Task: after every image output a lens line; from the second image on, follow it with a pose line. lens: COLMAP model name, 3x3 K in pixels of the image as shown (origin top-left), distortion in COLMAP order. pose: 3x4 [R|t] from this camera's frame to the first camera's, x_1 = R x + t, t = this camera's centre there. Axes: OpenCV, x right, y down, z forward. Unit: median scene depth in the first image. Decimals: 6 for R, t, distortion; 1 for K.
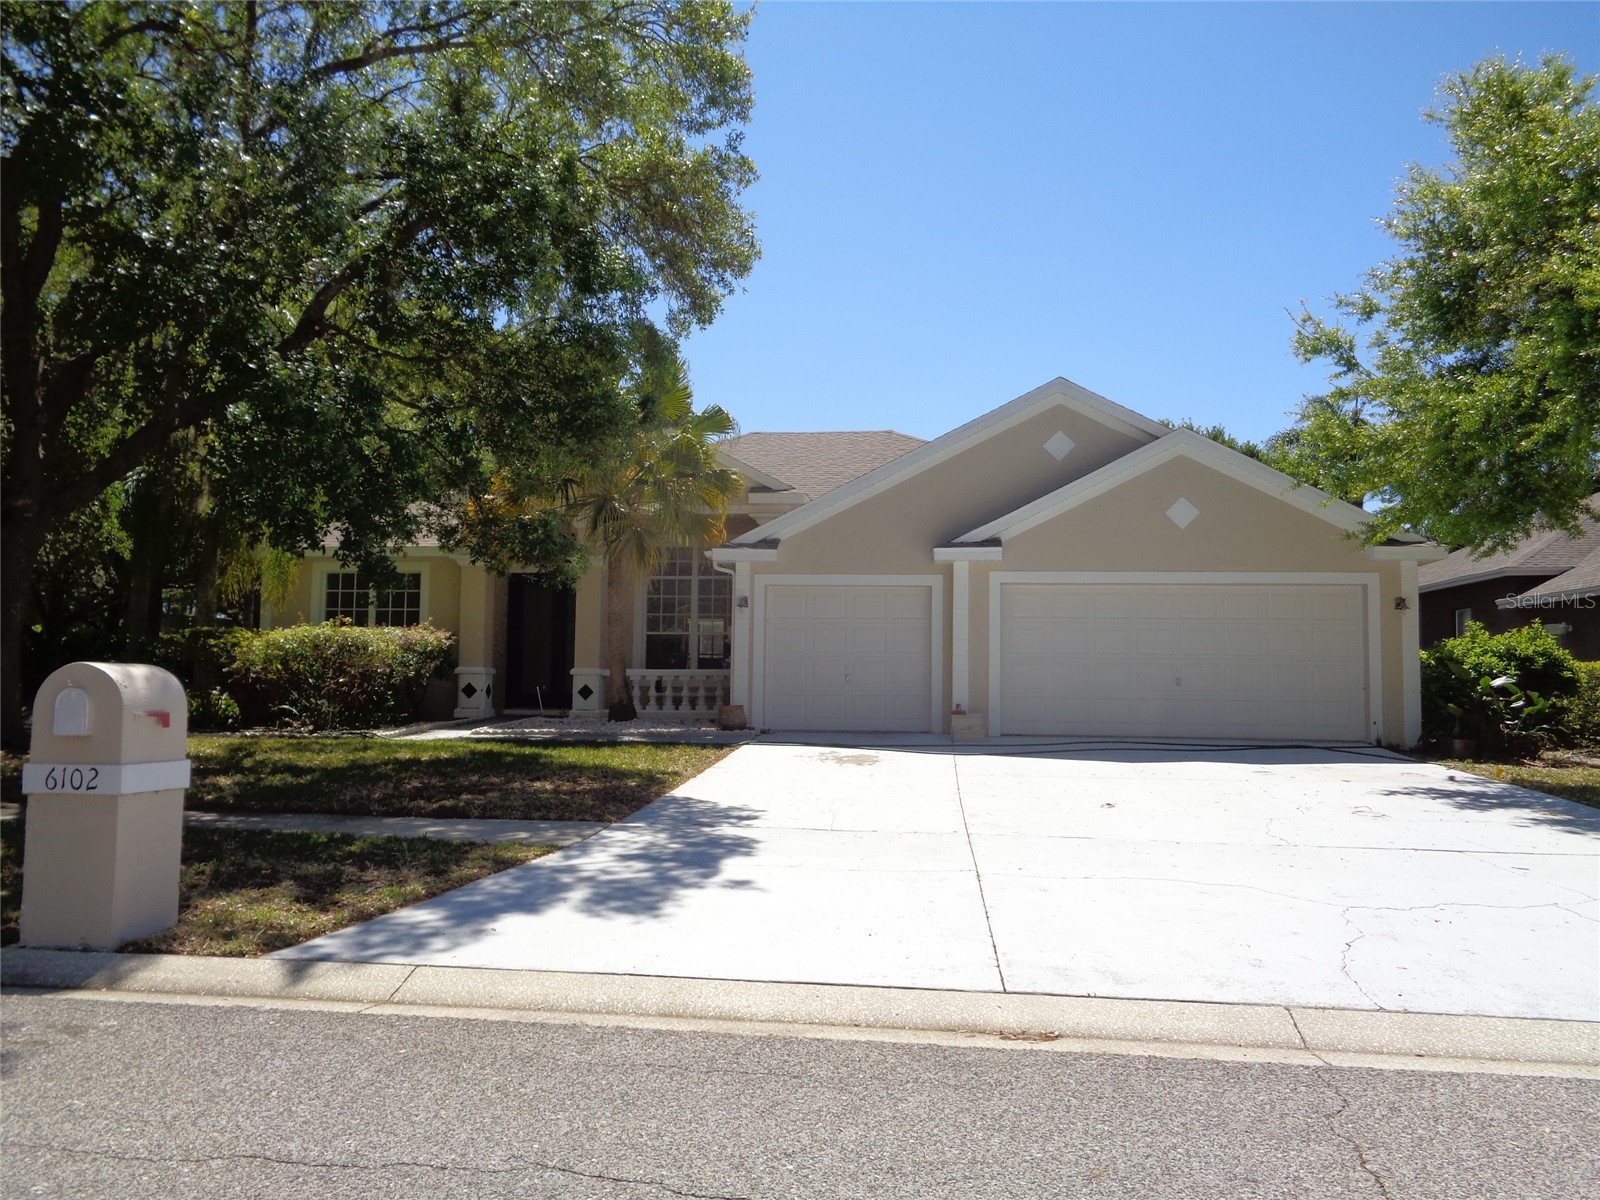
lens RADIAL K [[1188.7, 0, 800.0], [0, 1188.7, 600.0], [0, 0, 1]] dist [-0.007418, 0.002285]
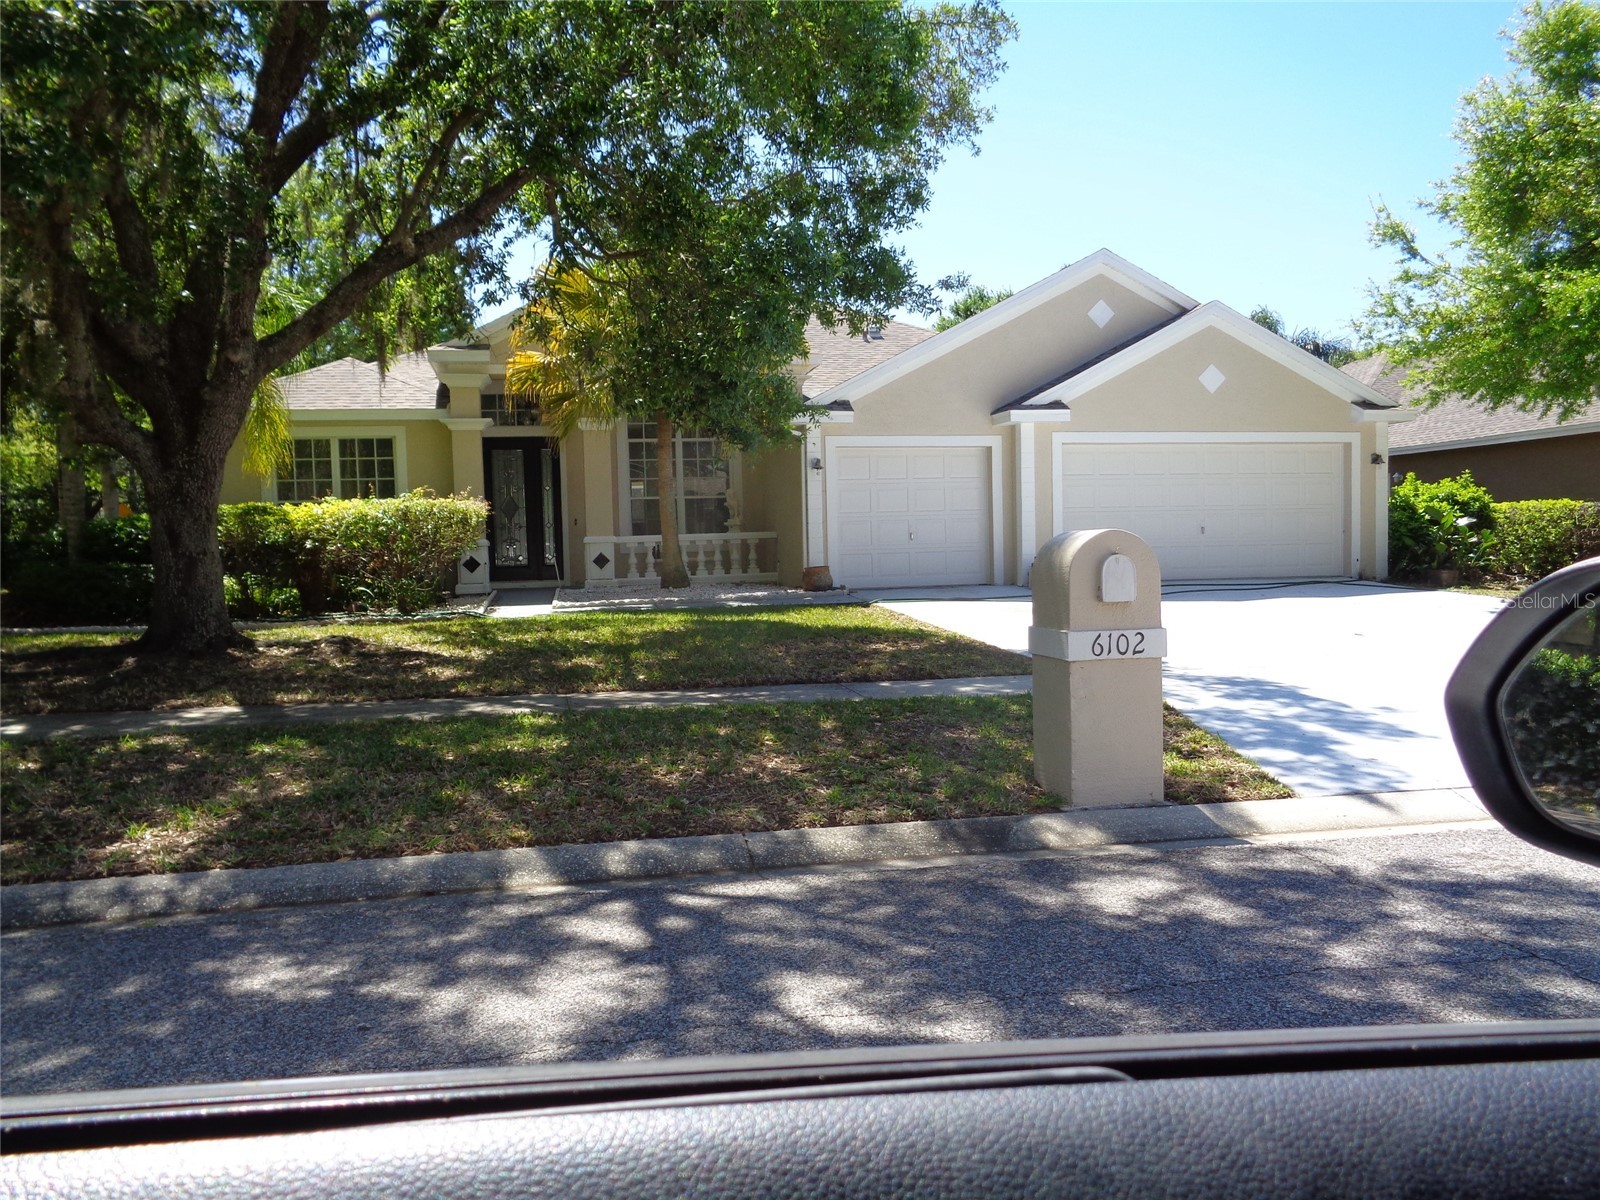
lens RADIAL K [[1173.7, 0, 799.7], [0, 1173.7, 630.6], [0, 0, 1]] dist [-0.027918, 0.000122]
pose [[0.950789, -0.056834, 0.304583, -0.391502], [0.013102, 0.989528, 0.143742, -0.001925], [-0.309563, -0.132677, 0.941577, 0.052365]]
